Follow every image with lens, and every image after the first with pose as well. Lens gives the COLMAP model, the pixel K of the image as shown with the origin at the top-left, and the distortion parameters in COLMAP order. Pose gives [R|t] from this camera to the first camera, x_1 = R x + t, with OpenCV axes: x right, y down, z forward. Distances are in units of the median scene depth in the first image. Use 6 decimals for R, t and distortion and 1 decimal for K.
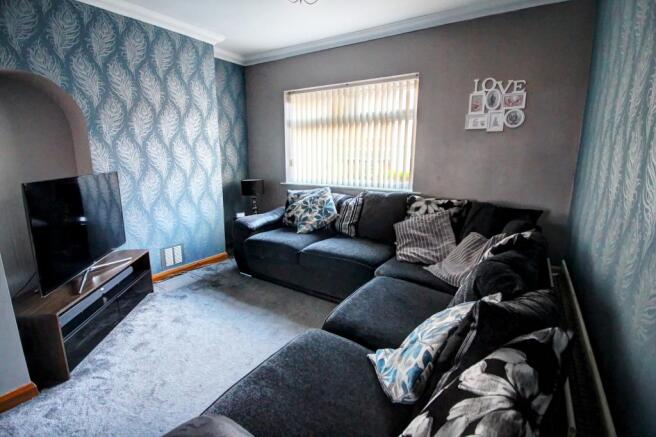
lens RADIAL K [[302.4, 0, 328.0], [0, 302.4, 218.5], [0, 0, 1]] dist [-0.000164, -0.012618]
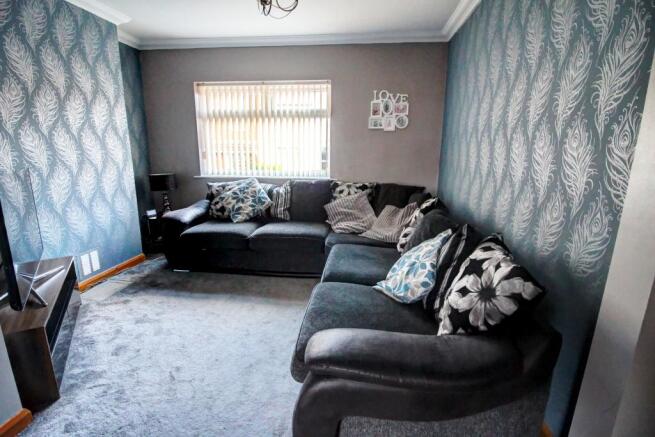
lens RADIAL K [[301.9, 0, 327.5], [0, 301.9, 218.5], [0, 0, 1]] dist [-0.000164, -0.012618]
pose [[0.898802, -0.094598, 0.428026, -0.267337], [0.085205, 0.995515, 0.041099, 0.019467], [-0.429995, -0.000470, 0.902831, -0.085901]]
